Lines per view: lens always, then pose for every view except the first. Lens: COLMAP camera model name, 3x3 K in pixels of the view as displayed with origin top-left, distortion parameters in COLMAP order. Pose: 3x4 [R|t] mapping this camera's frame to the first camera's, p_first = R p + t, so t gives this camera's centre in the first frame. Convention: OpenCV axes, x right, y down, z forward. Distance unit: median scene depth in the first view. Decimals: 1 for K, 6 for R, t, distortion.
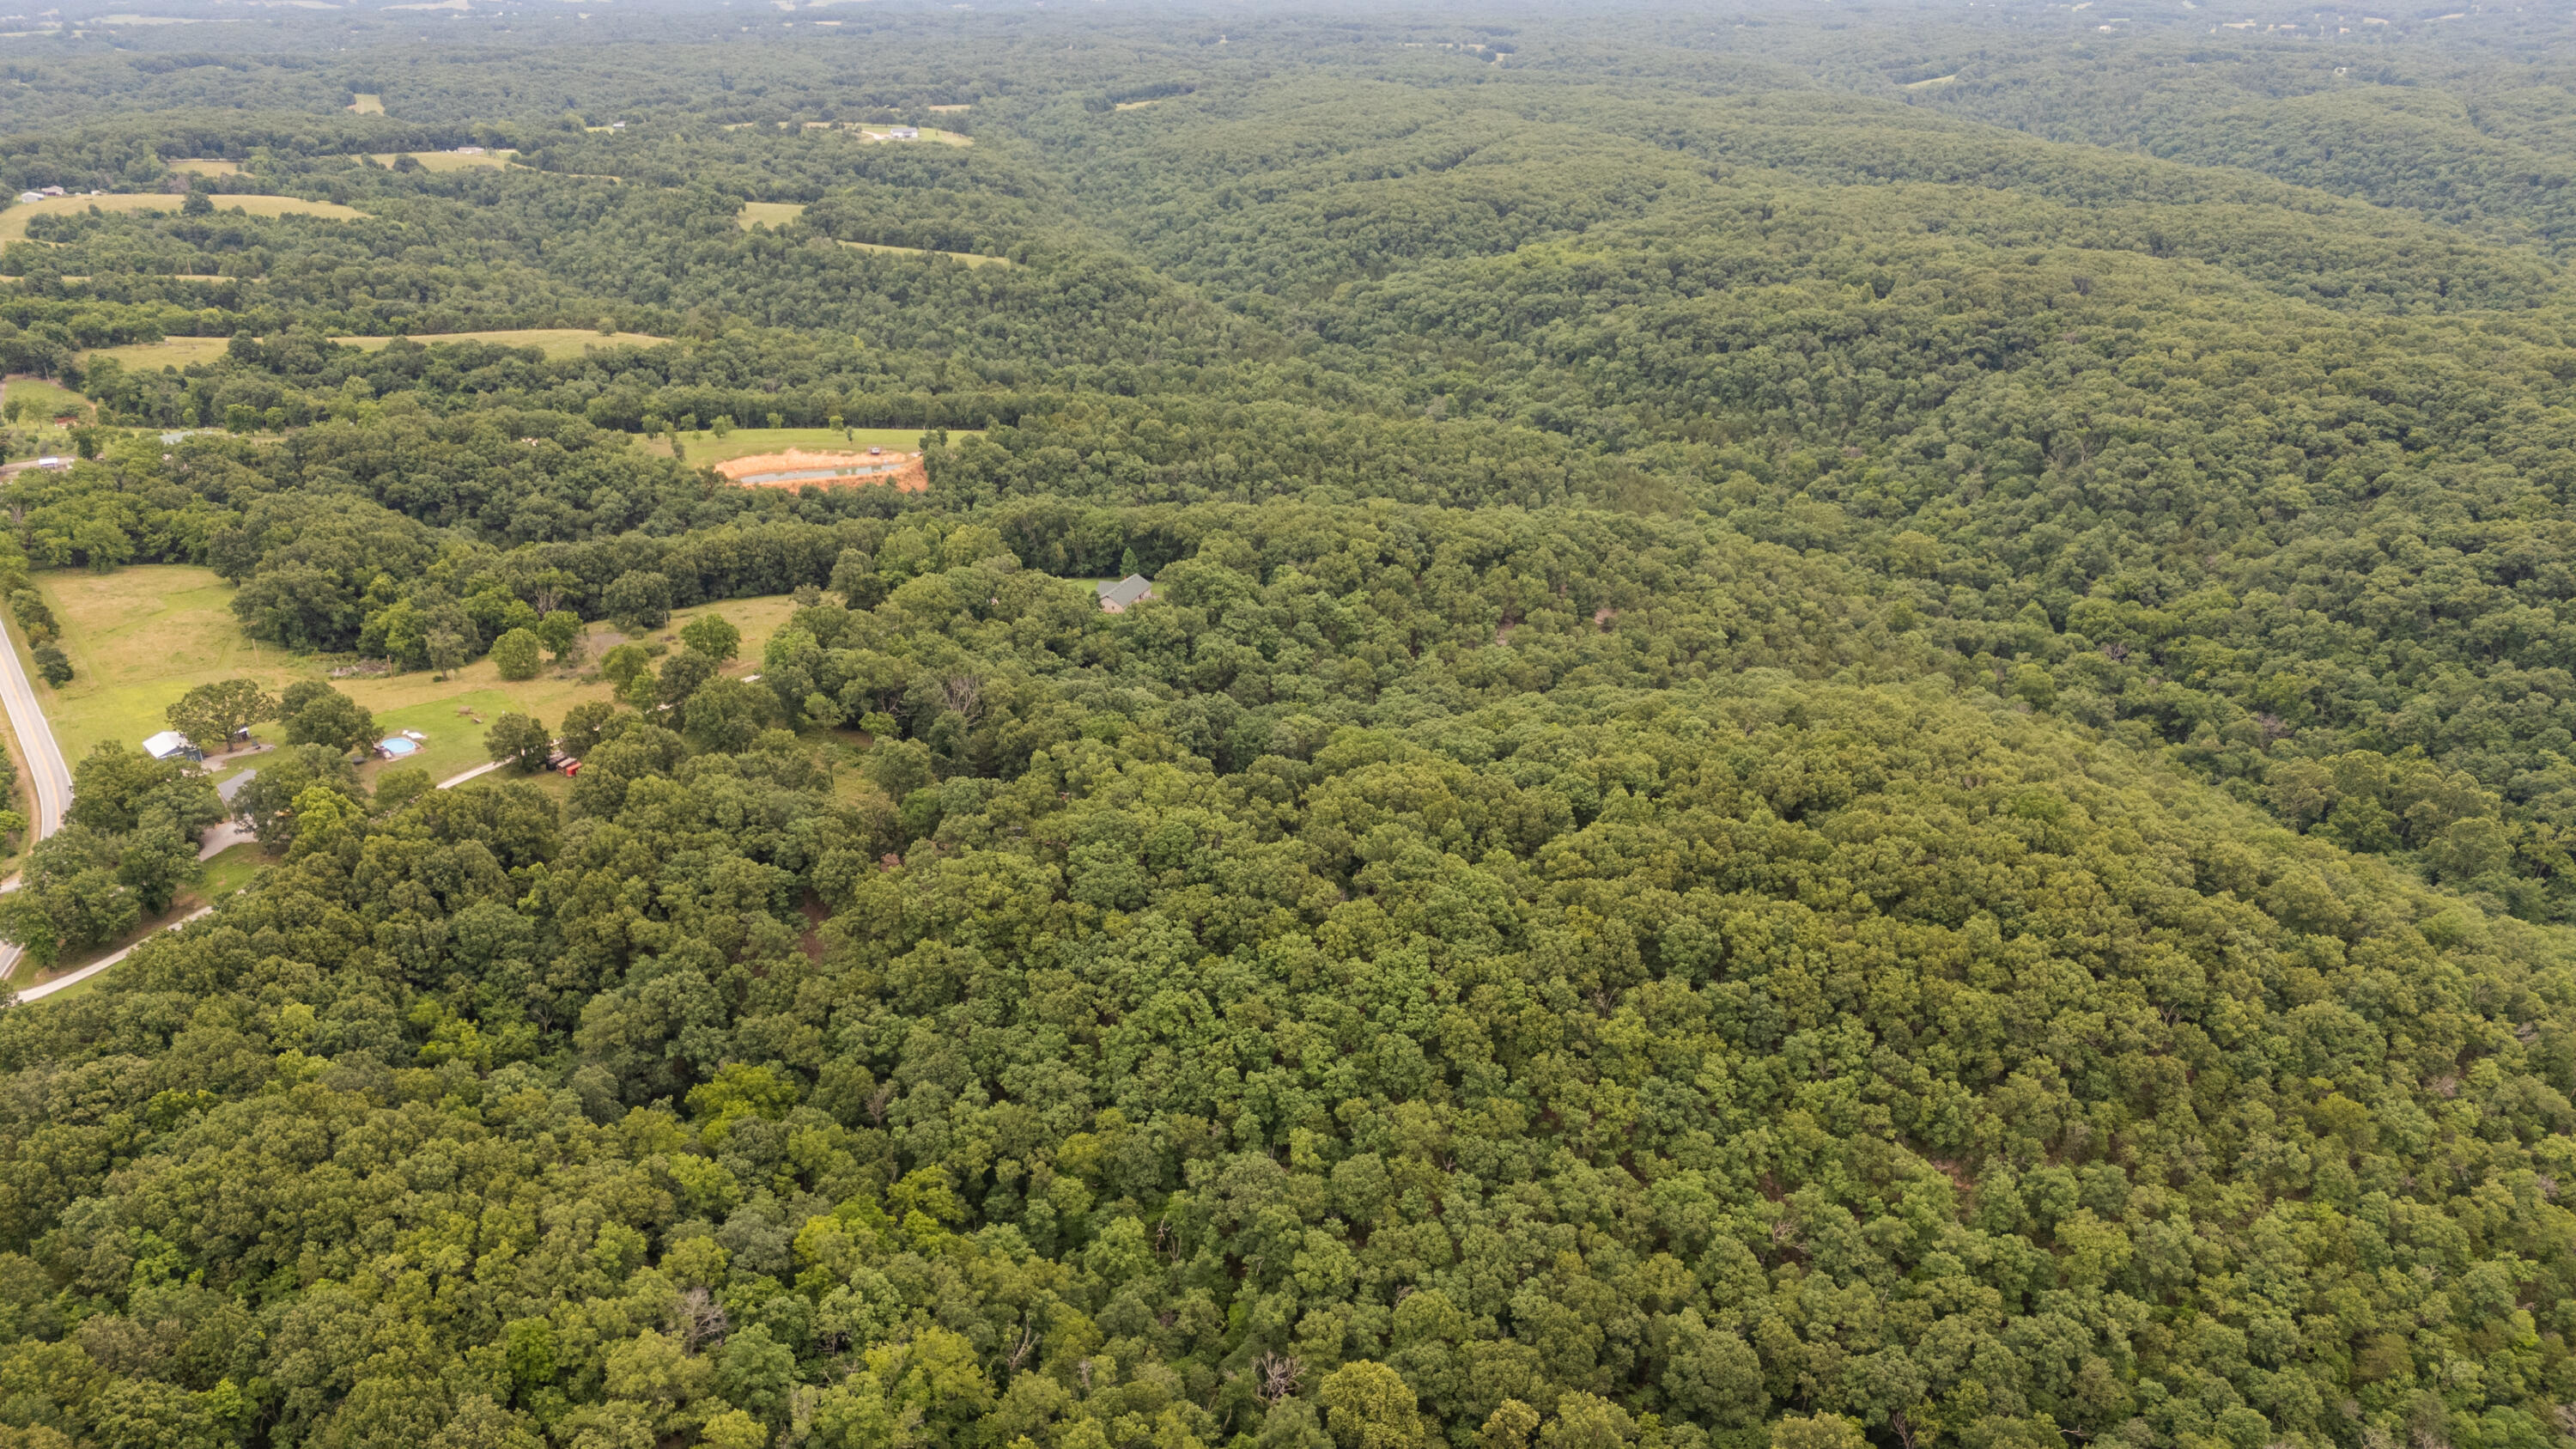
lens RADIAL K [[1897.3, 0, 1296.5], [0, 1897.3, 725.4], [0, 0, 1]] dist [0.067378, -0.060045]
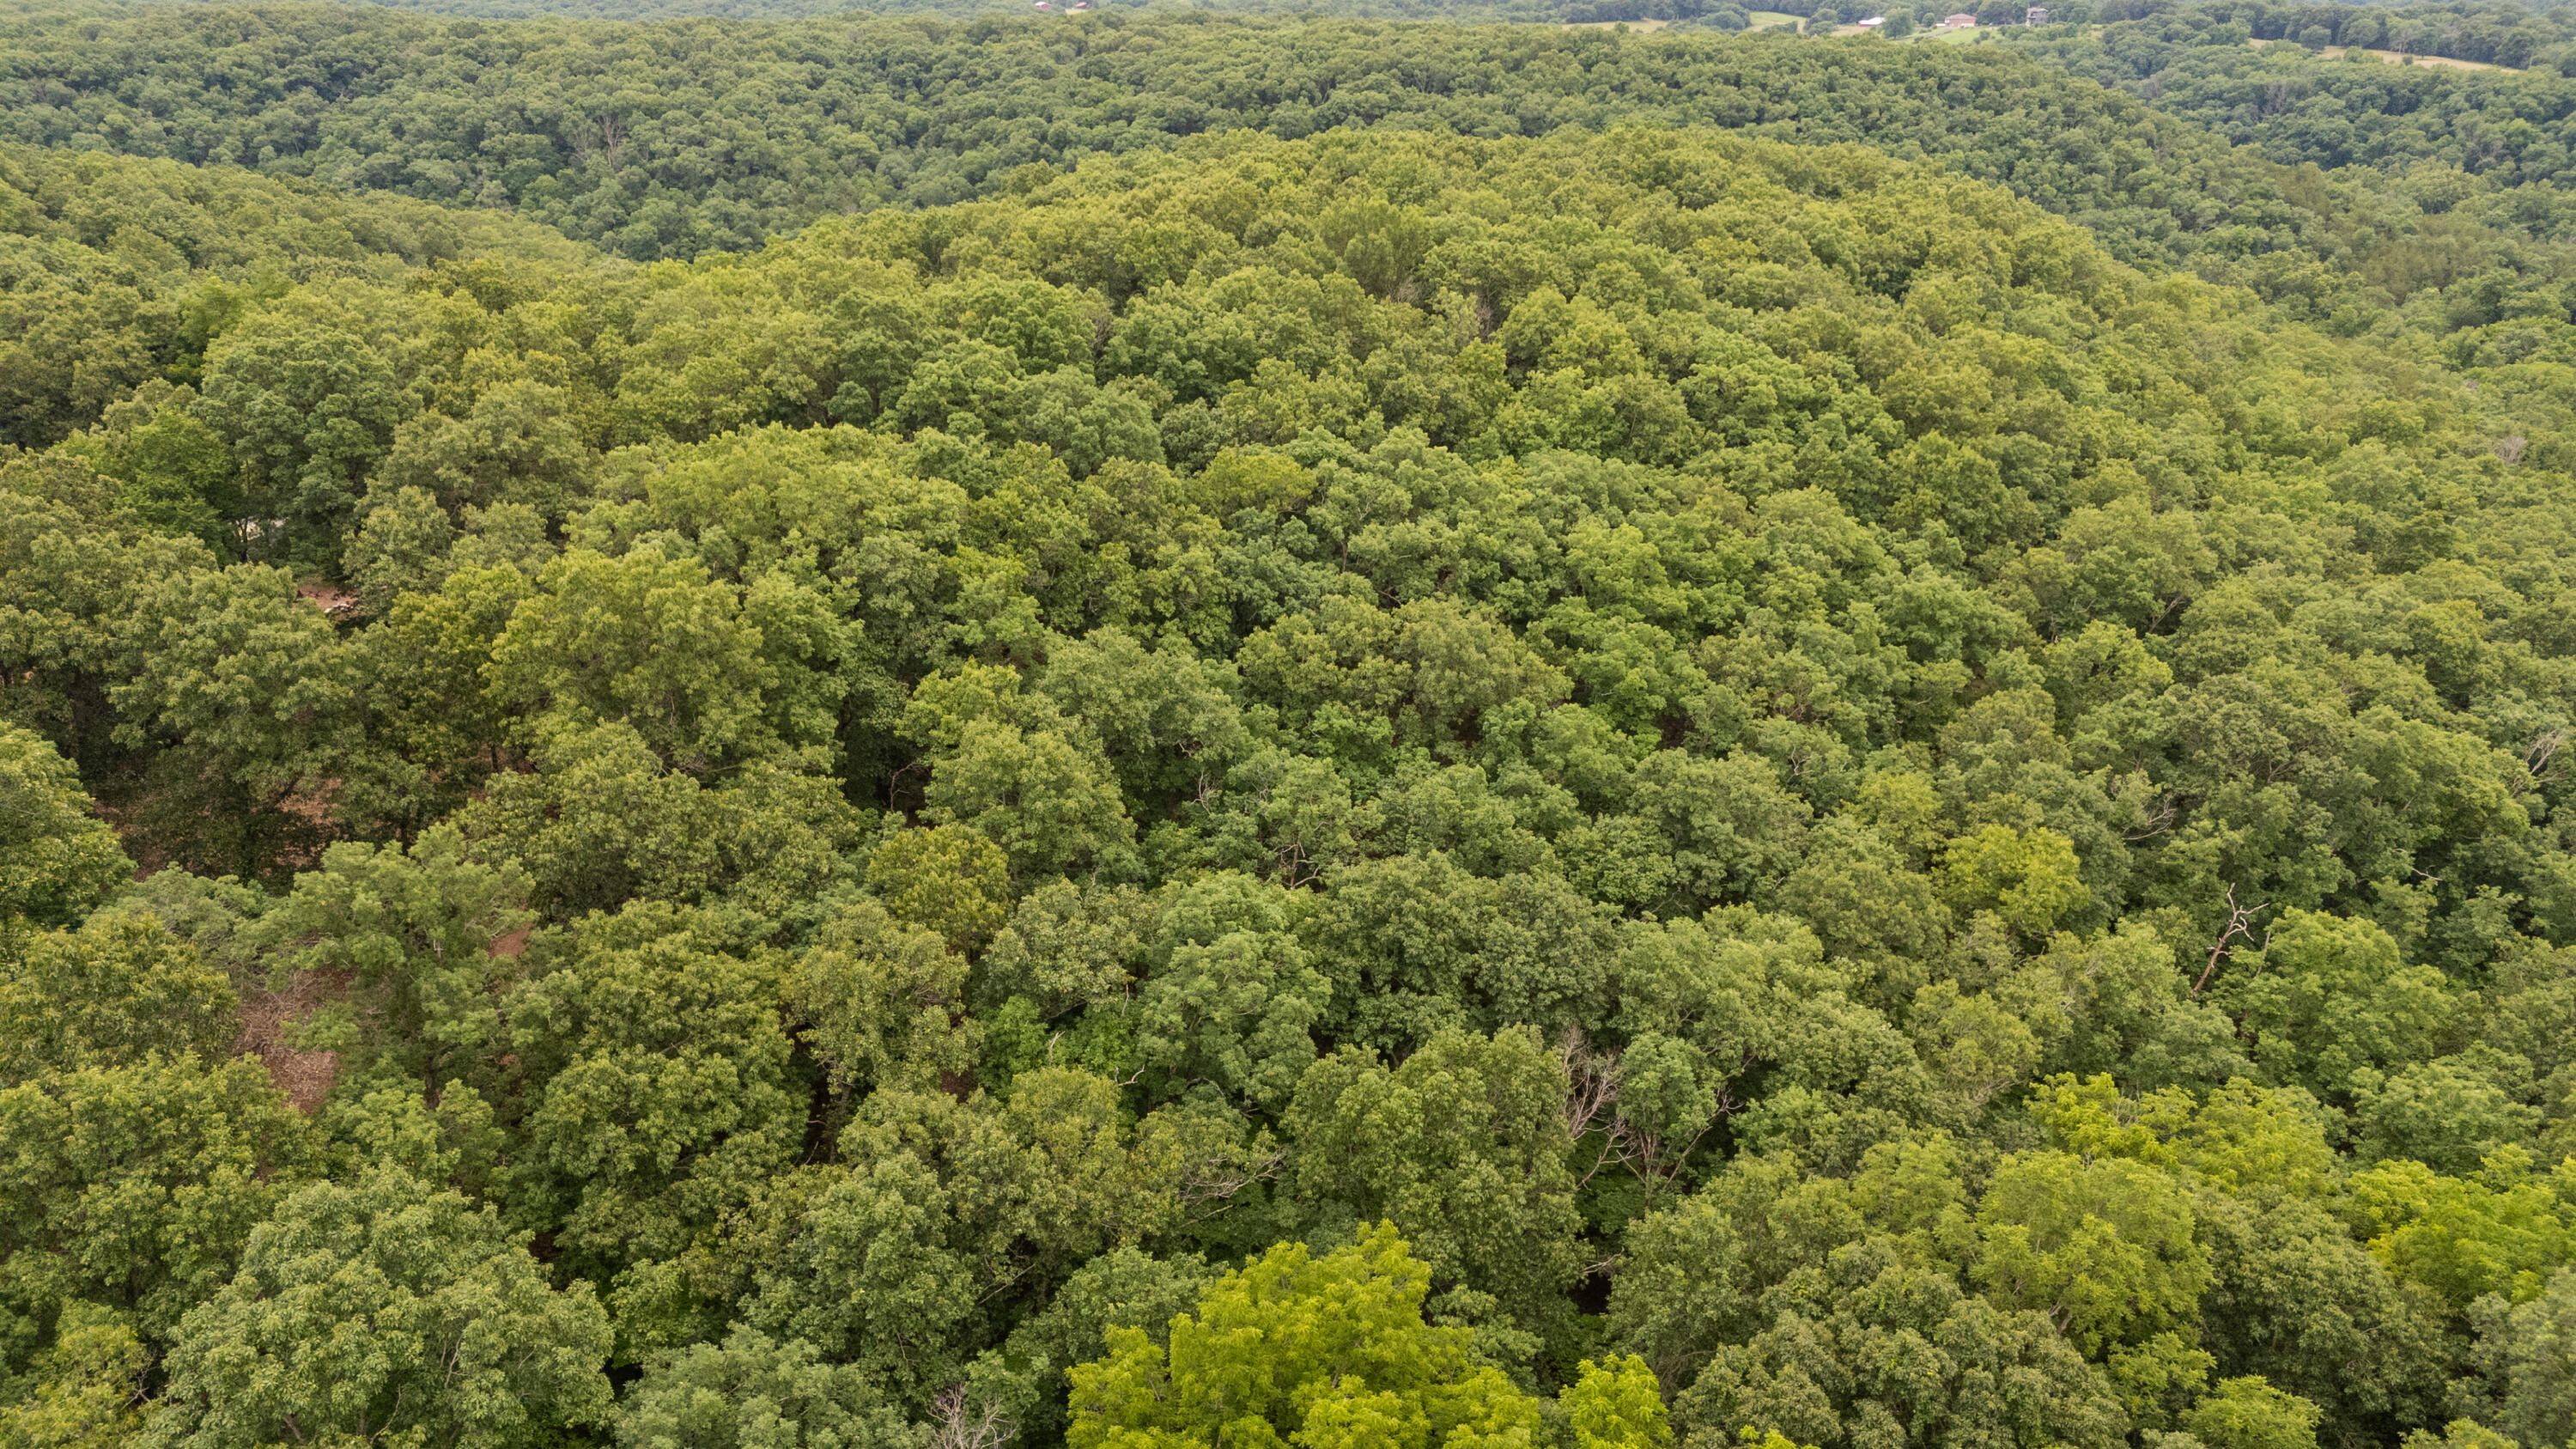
lens RADIAL K [[1897.3, 0, 1299.7], [0, 1897.3, 729.7], [0, 0, 1]] dist [0.067378, -0.060045]
pose [[0.476339, -0.326265, 0.816488, -0.226620], [0.334557, 0.926012, 0.174850, 0.052588], [-0.813125, 0.189874, 0.550250, 0.476693]]
